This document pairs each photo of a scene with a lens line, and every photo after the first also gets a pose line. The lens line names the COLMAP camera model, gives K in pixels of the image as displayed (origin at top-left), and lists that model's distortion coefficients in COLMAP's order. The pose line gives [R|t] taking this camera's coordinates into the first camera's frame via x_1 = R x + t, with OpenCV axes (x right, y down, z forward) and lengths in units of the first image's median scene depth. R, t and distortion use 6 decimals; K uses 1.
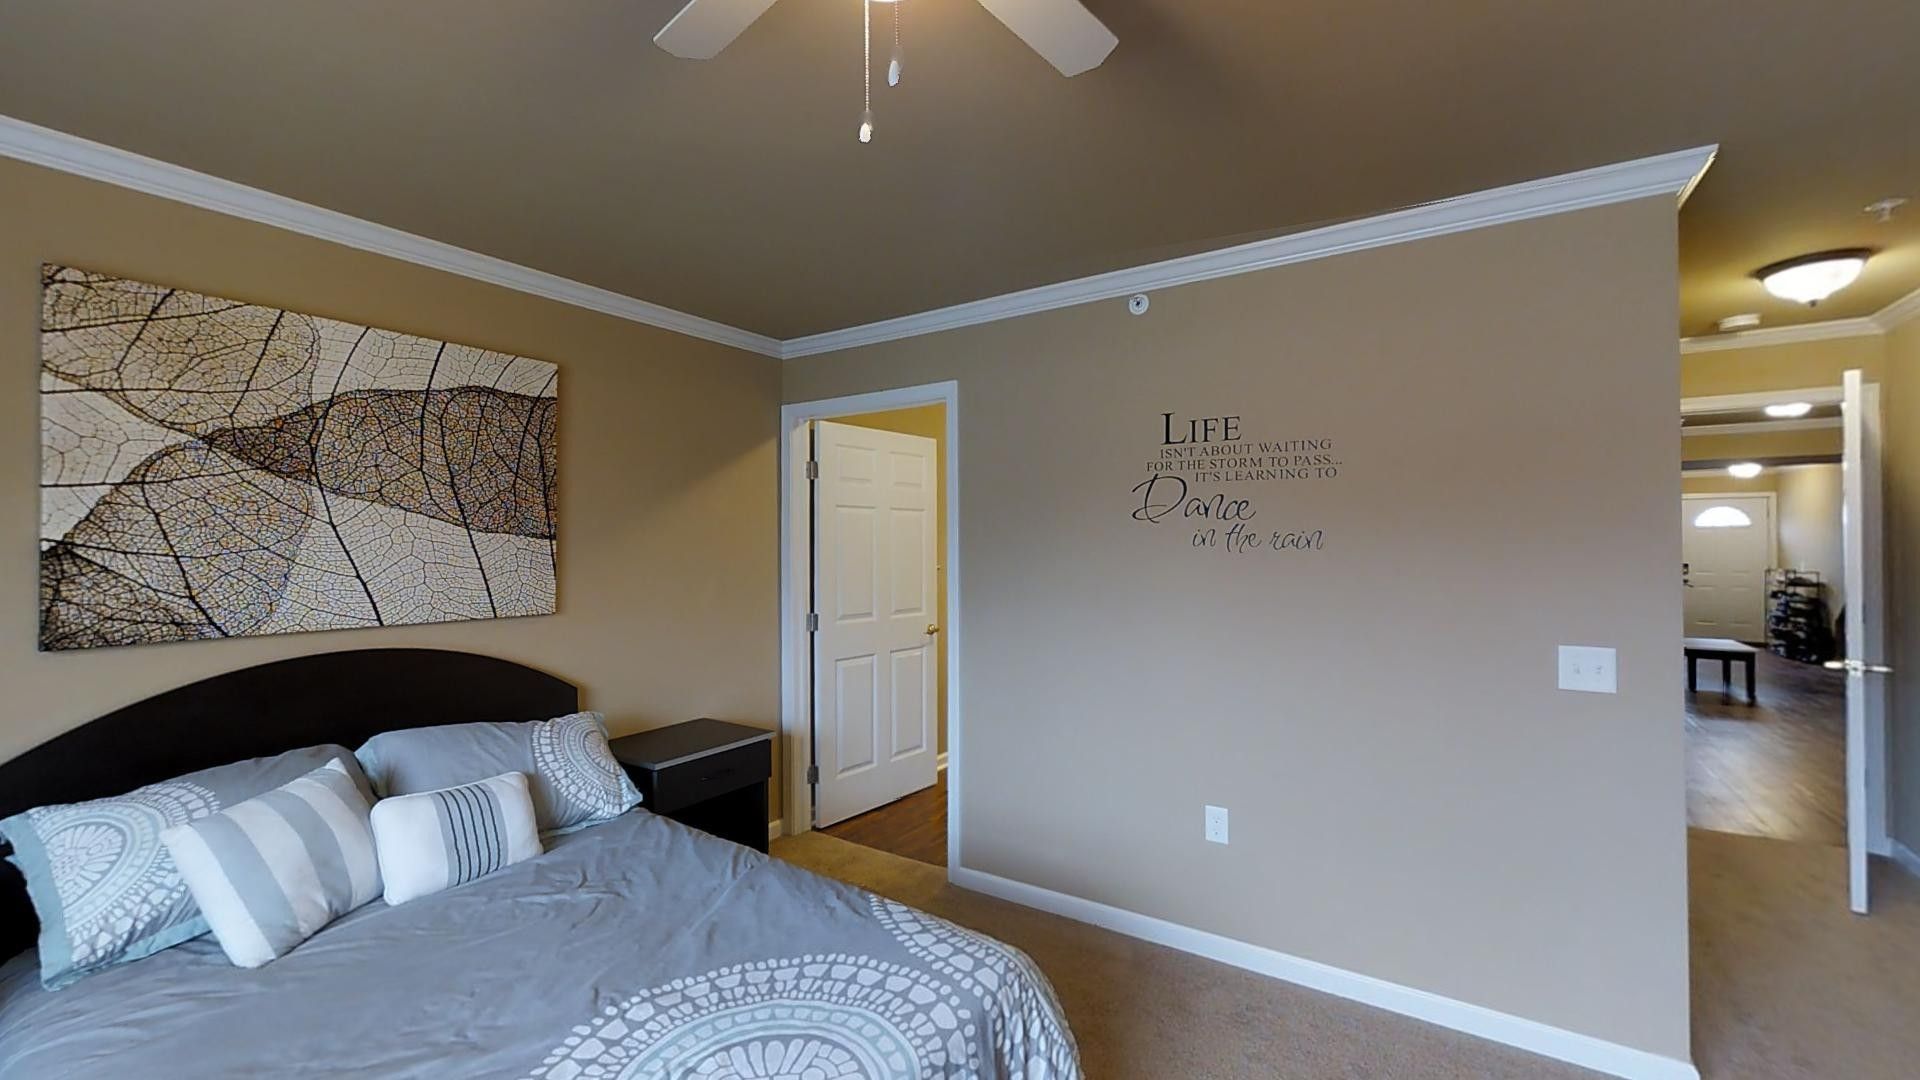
lens RADIAL K [[760.0, 0, 959.2], [0, 760.0, 538.4], [0, 0, 1]] dist [-0.003315, 0.000089]
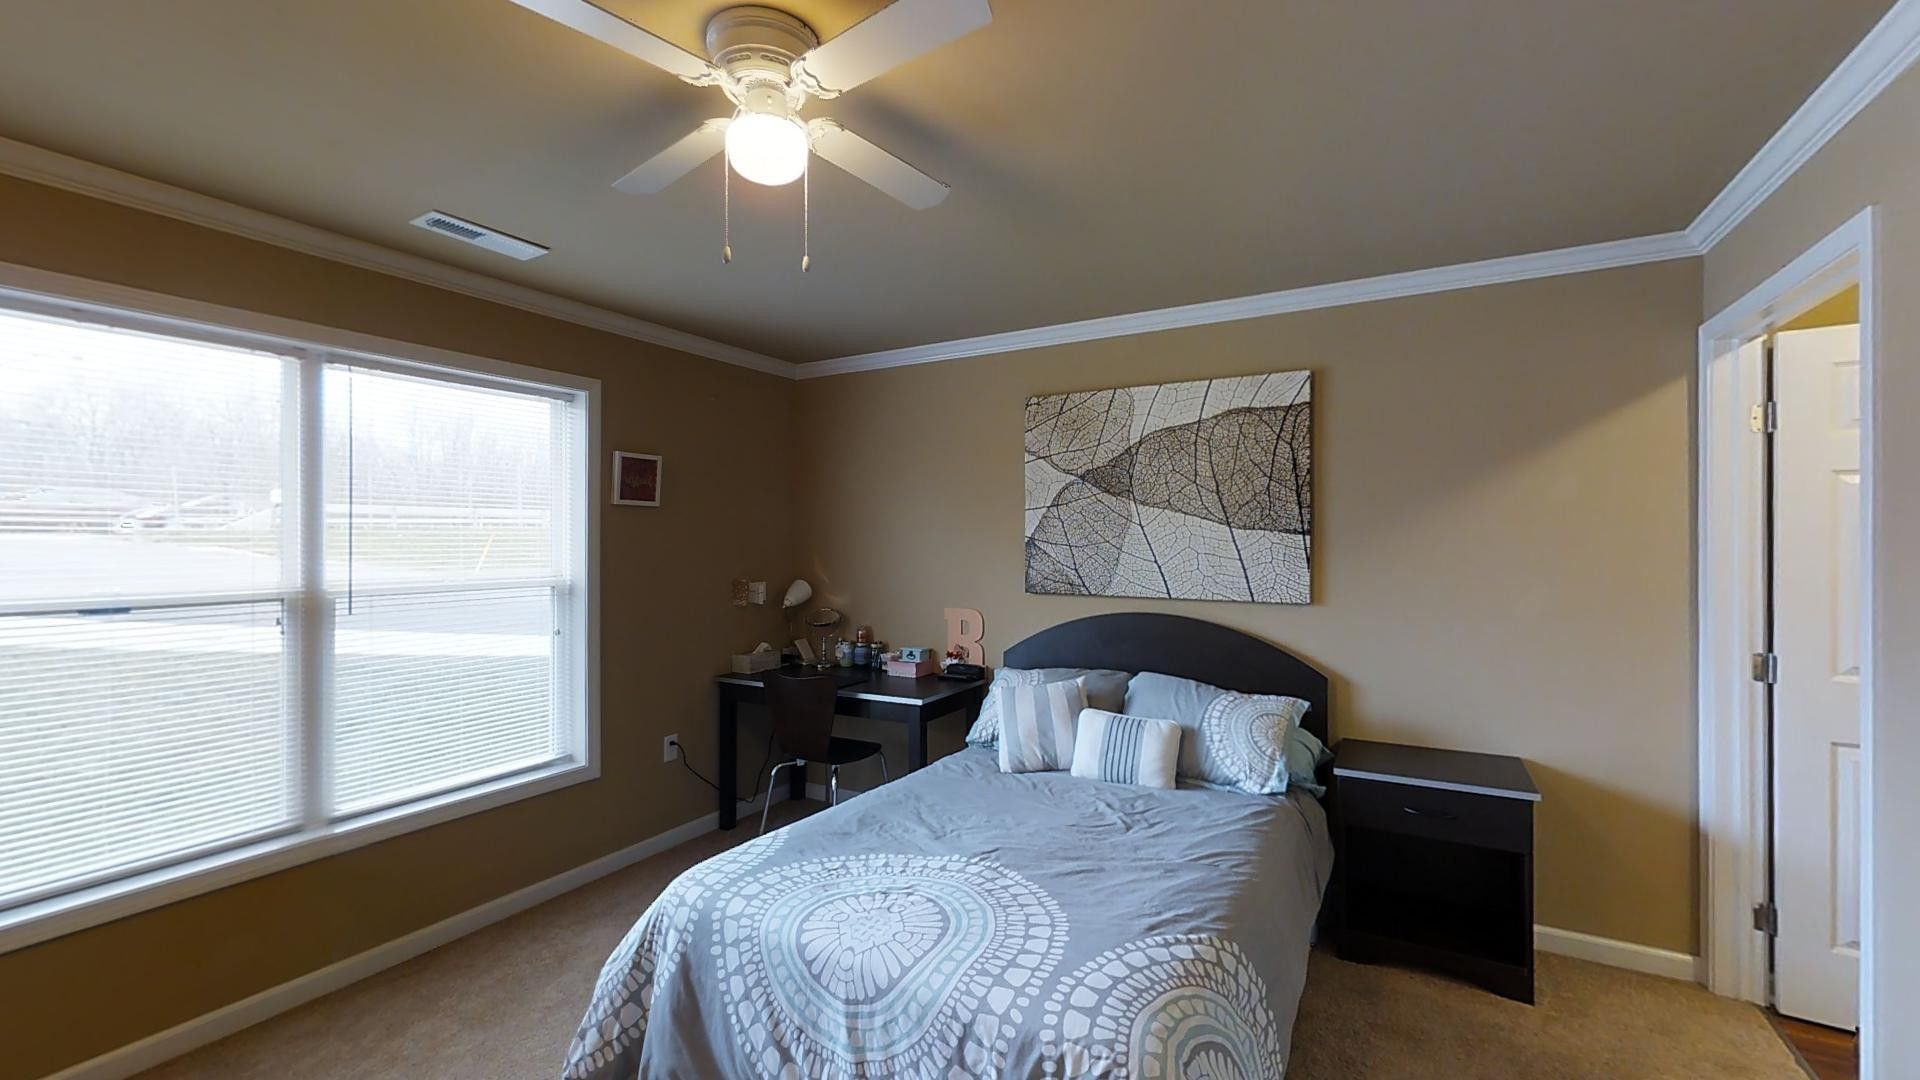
lens RADIAL K [[760.0, 0, 959.4], [0, 760.0, 538.5], [0, 0, 1]] dist [-0.003315, 0.000089]
pose [[0.079272, 0.002327, -0.996850, 0.703295], [0.008948, 0.999955, 0.003046, -0.001338], [0.996813, -0.009161, 0.079248, 0.606279]]
